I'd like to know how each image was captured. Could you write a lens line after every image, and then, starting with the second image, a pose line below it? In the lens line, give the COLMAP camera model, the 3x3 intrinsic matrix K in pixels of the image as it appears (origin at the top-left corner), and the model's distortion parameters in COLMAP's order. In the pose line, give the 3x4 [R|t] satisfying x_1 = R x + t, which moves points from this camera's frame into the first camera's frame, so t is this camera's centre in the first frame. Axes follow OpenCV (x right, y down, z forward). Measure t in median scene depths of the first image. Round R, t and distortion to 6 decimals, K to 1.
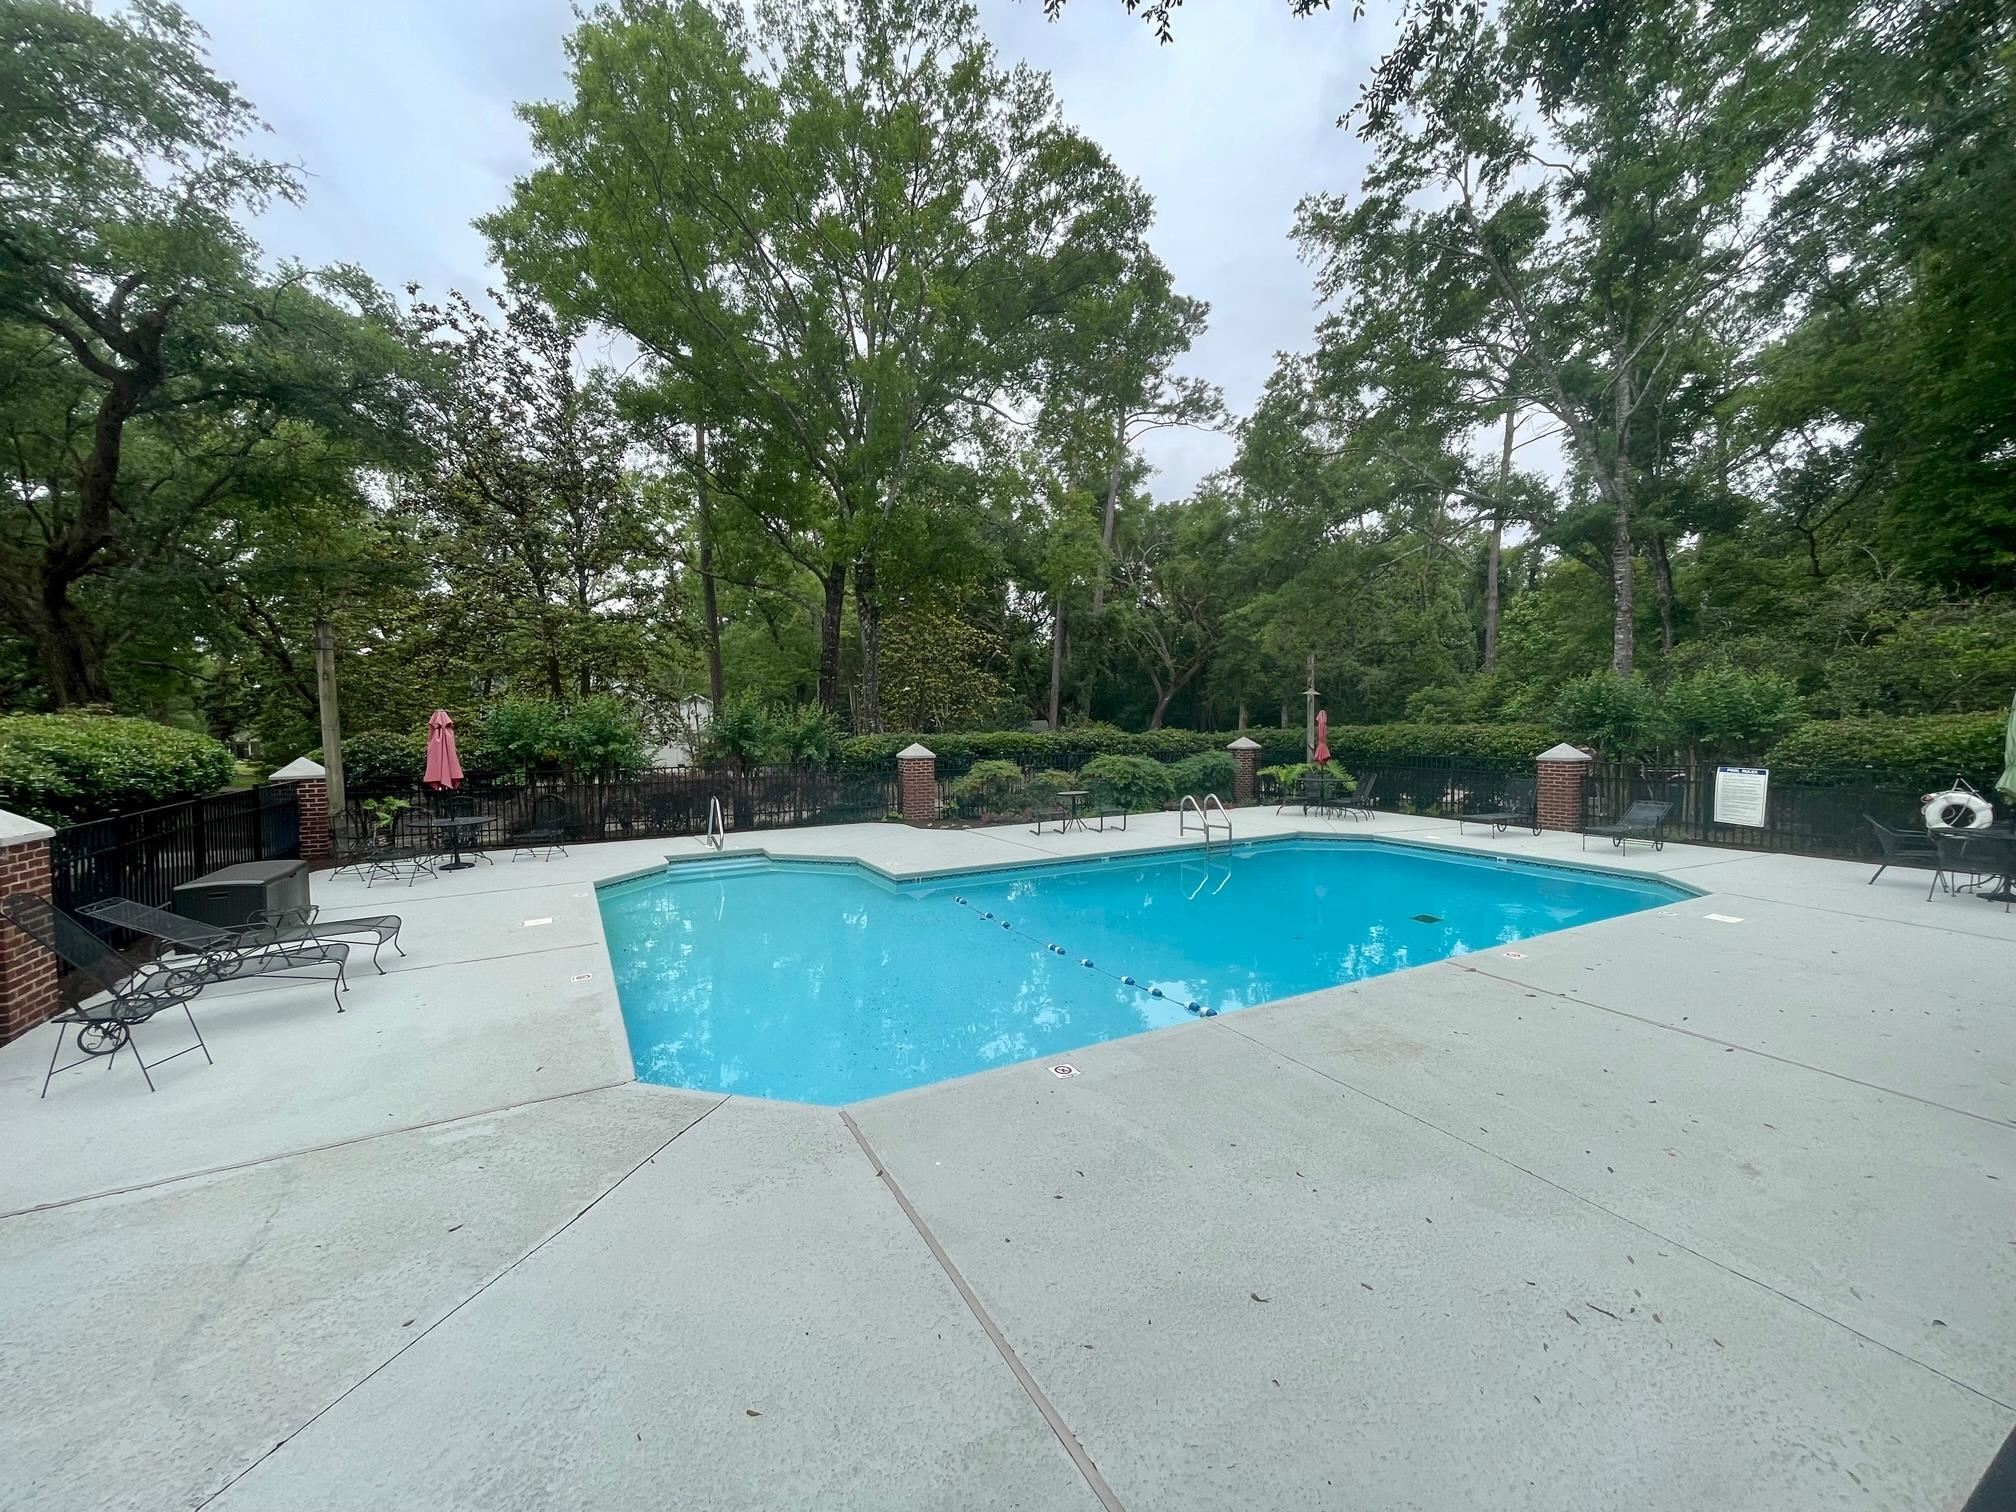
lens RADIAL K [[817.0, 0, 1014.6], [0, 817.0, 760.0], [0, 0, 1]] dist [0.010234, -0.000165]
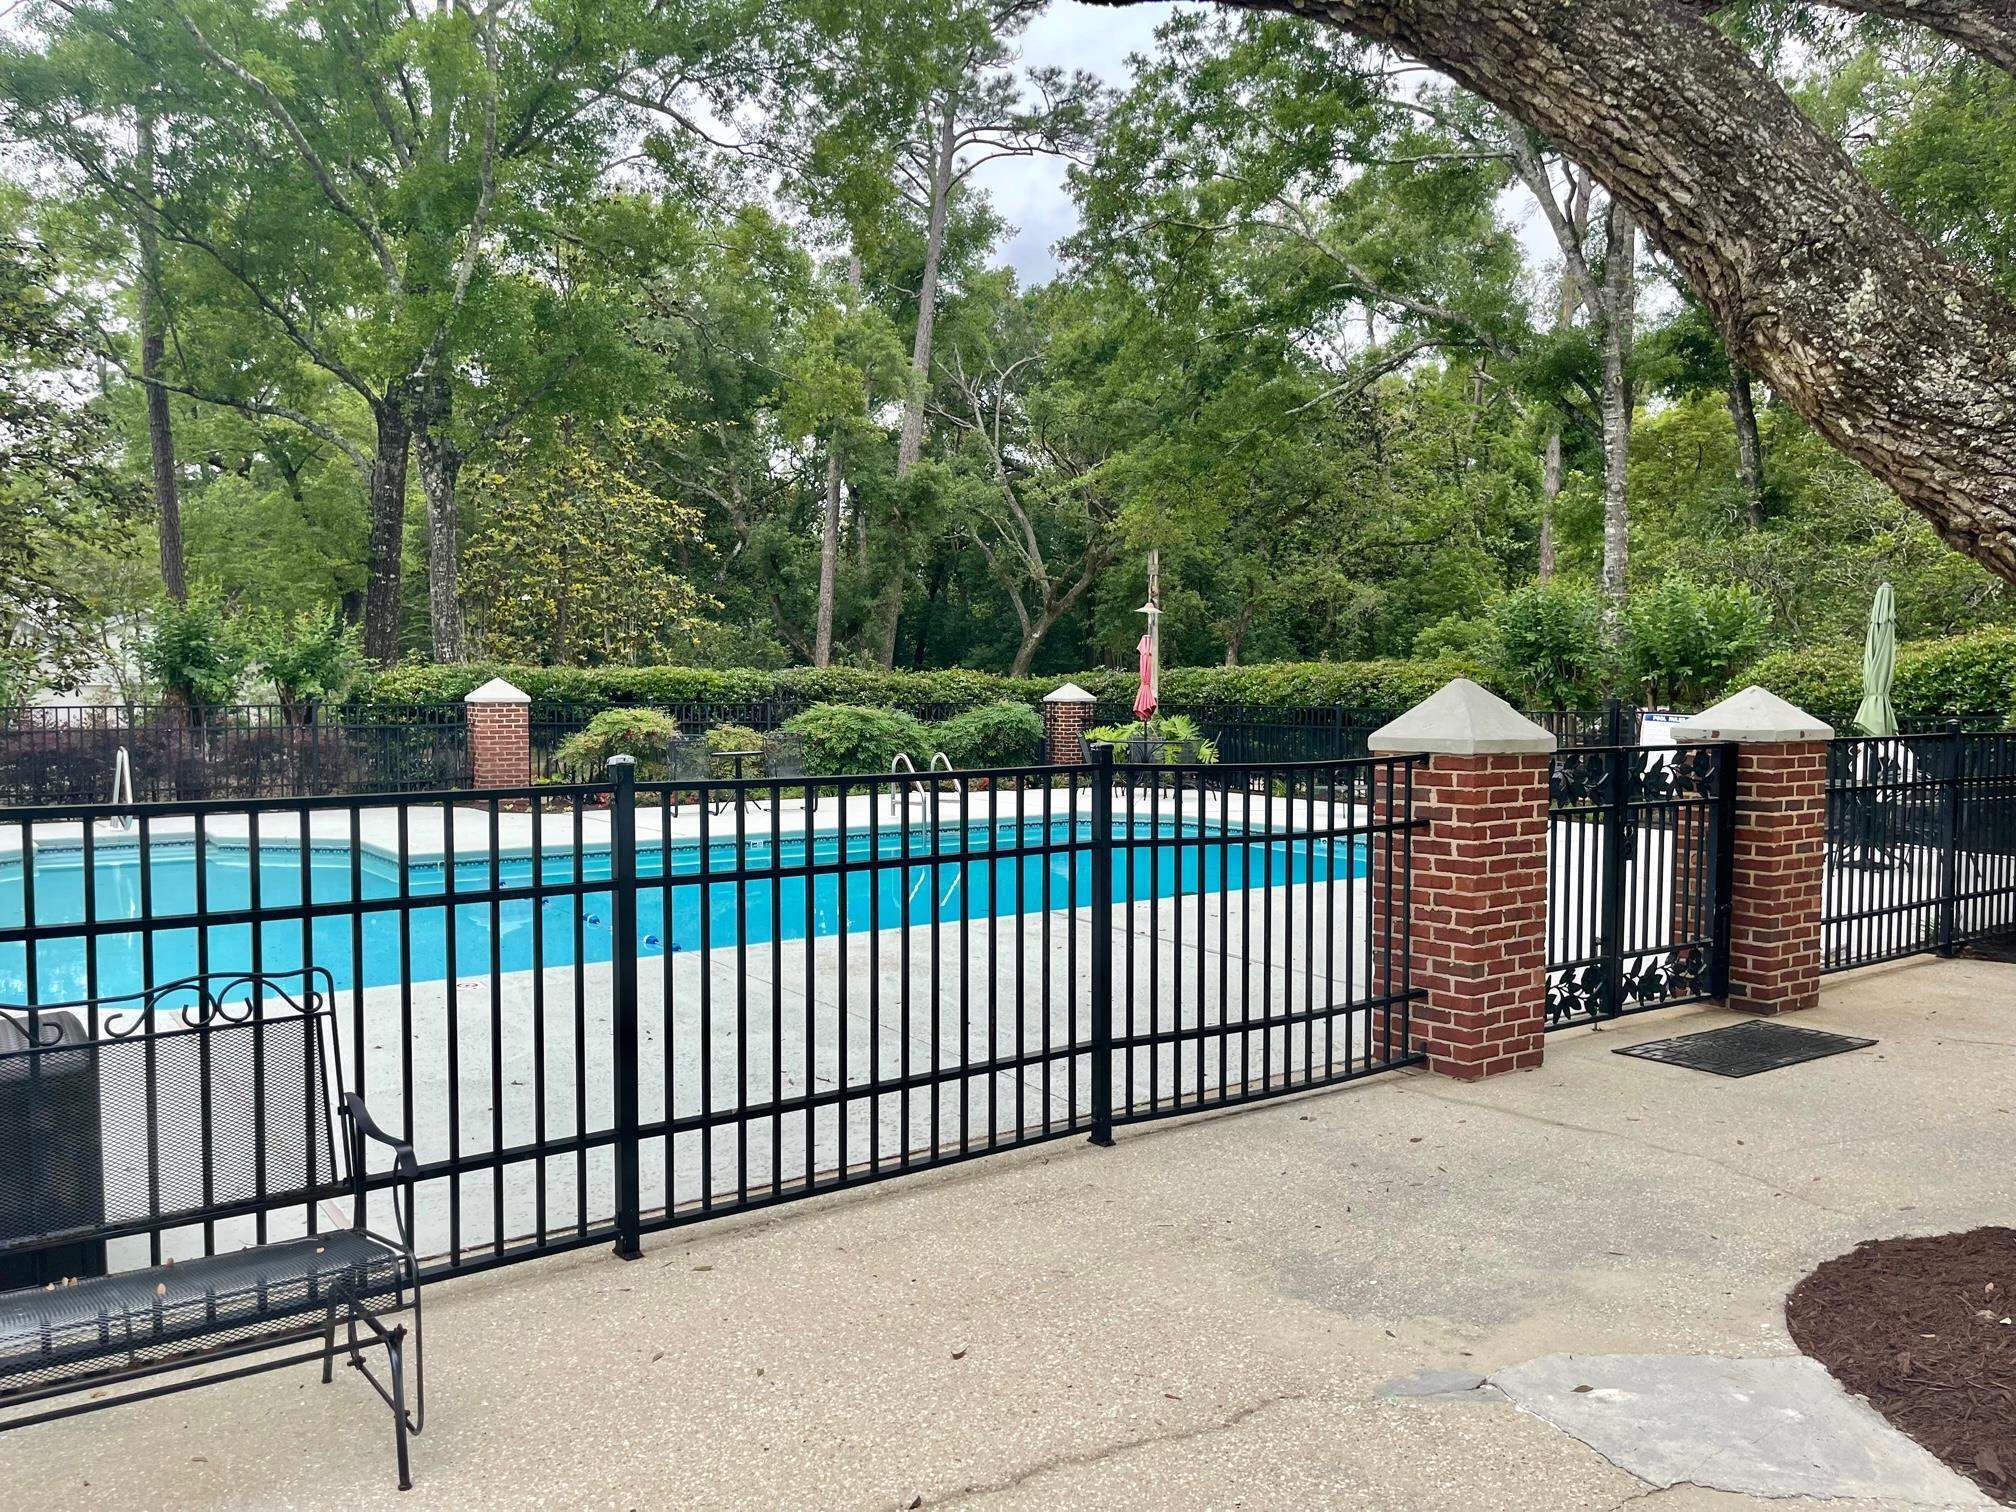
lens RADIAL K [[1528.0, 0, 1000.7], [0, 1528.0, 761.7], [0, 0, 1]] dist [0.052905, -0.052925]
pose [[0.992533, 0.004946, 0.121874, 0.077723], [-0.005376, 0.999980, 0.003203, 0.025030], [-0.121856, -0.003835, 0.992540, -0.125455]]
